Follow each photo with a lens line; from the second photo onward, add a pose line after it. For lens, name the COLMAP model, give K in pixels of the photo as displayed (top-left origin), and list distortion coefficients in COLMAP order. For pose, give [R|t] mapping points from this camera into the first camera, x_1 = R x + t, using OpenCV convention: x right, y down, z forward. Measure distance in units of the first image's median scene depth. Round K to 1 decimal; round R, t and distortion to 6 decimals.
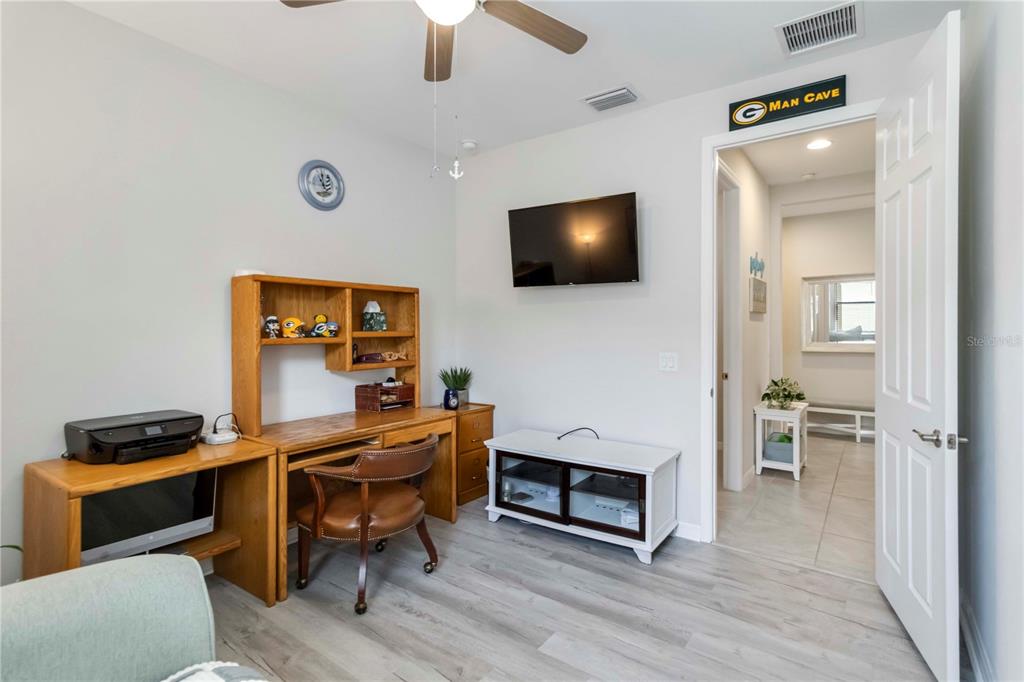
lens RADIAL K [[485.4, 0, 513.2], [0, 485.4, 326.1], [0, 0, 1]] dist [0.003967, 0.001227]
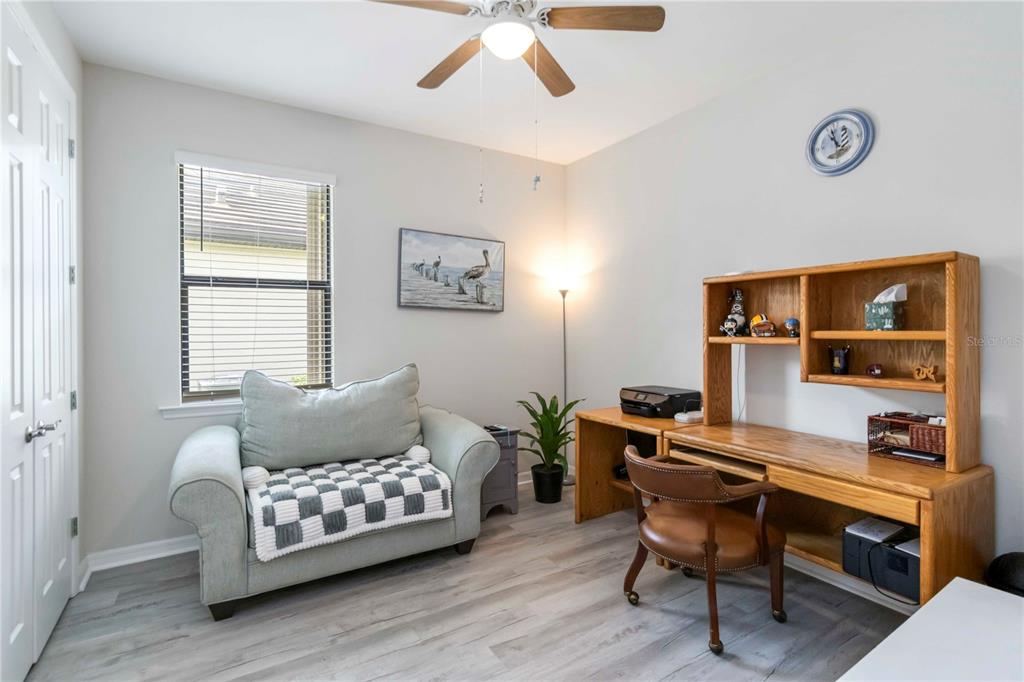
lens RADIAL K [[491.9, 0, 540.3], [0, 491.9, 328.5], [0, 0, 1]] dist [0.000274, 0.000164]
pose [[-0.332973, -0.000034, -0.942936, 0.549273], [0.005678, 0.999982, -0.002041, 0.006722], [0.942919, -0.006033, -0.332967, 0.870945]]
